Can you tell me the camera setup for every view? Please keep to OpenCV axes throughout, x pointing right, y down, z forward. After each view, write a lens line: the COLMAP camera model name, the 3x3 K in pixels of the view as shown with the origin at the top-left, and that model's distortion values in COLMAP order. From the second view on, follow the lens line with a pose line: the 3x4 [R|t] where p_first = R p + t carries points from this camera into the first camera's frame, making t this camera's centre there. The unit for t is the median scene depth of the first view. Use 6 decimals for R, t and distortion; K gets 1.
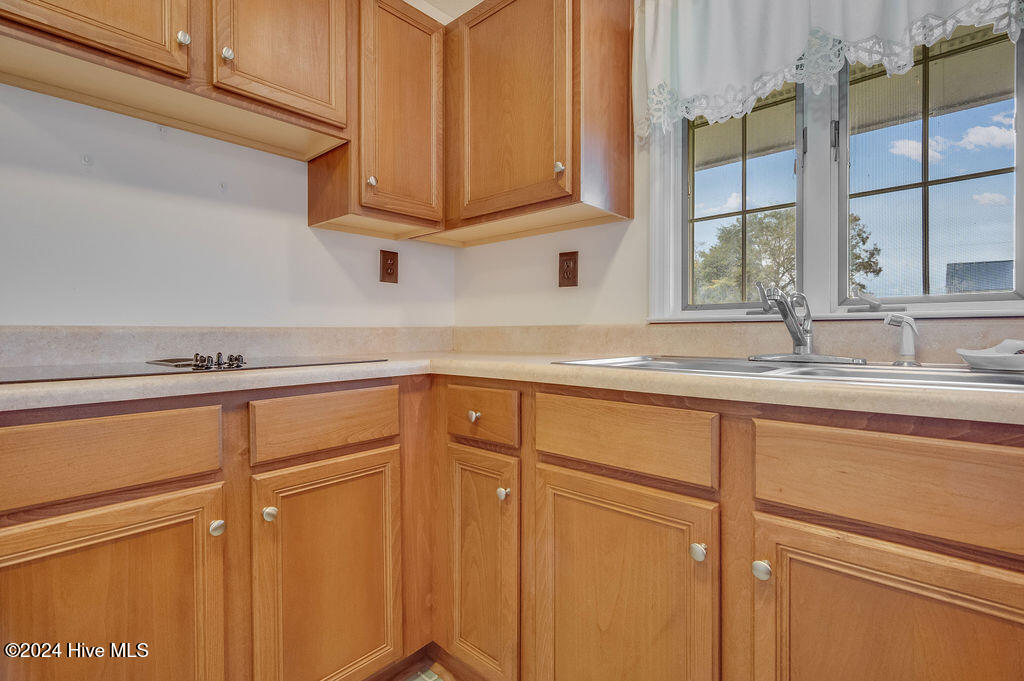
lens RADIAL K [[492.9, 0, 511.3], [0, 492.9, 329.6], [0, 0, 1]] dist [-0.000275, -0.000256]
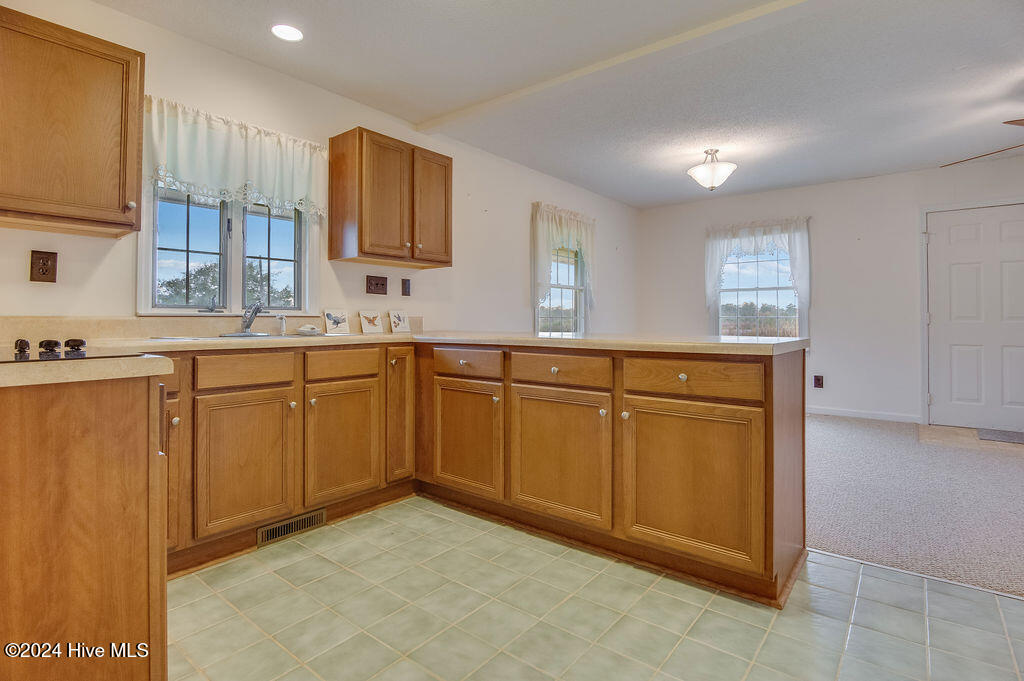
lens RADIAL K [[507.5, 0, 512.5], [0, 507.5, 312.0], [0, 0, 1]] dist [-0.002368, -0.000662]
pose [[-0.060576, 0.022556, 0.997909, -1.560466], [0.001908, 0.999745, -0.022481, 0.012602], [-0.998162, 0.000542, -0.060604, 0.010368]]
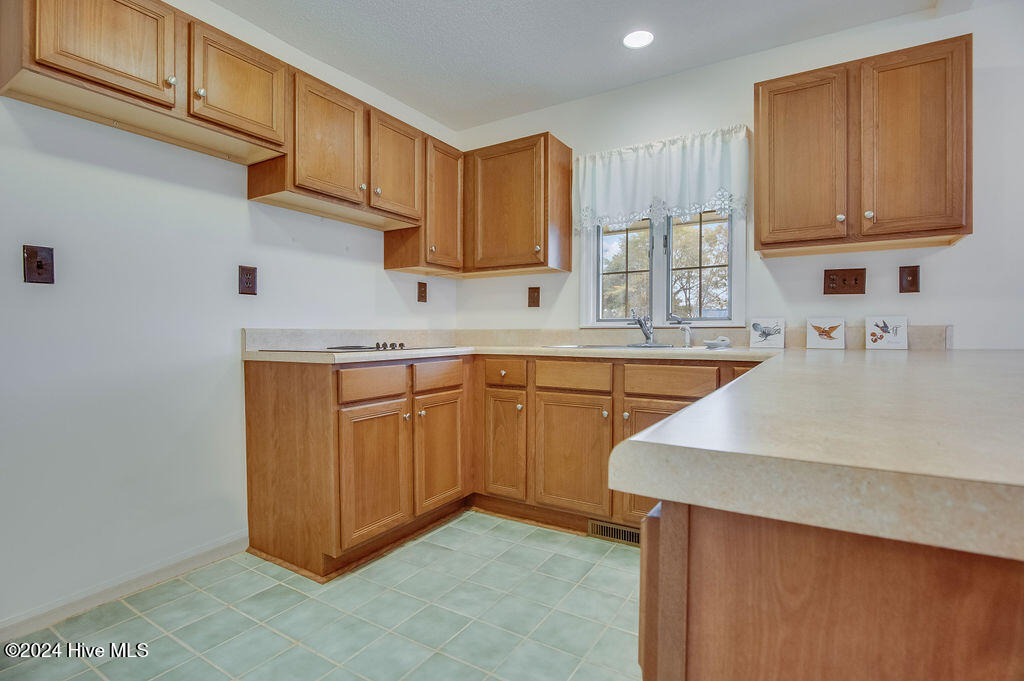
lens RADIAL K [[503.4, 0, 512.5], [0, 503.4, 332.3], [0, 0, 1]] dist [-0.002151, -0.000681]
pose [[0.982749, 0.003163, 0.184920, -0.409857], [-0.003546, 0.999992, 0.001741, -0.000774], [-0.184913, -0.002366, 0.982752, -1.049212]]
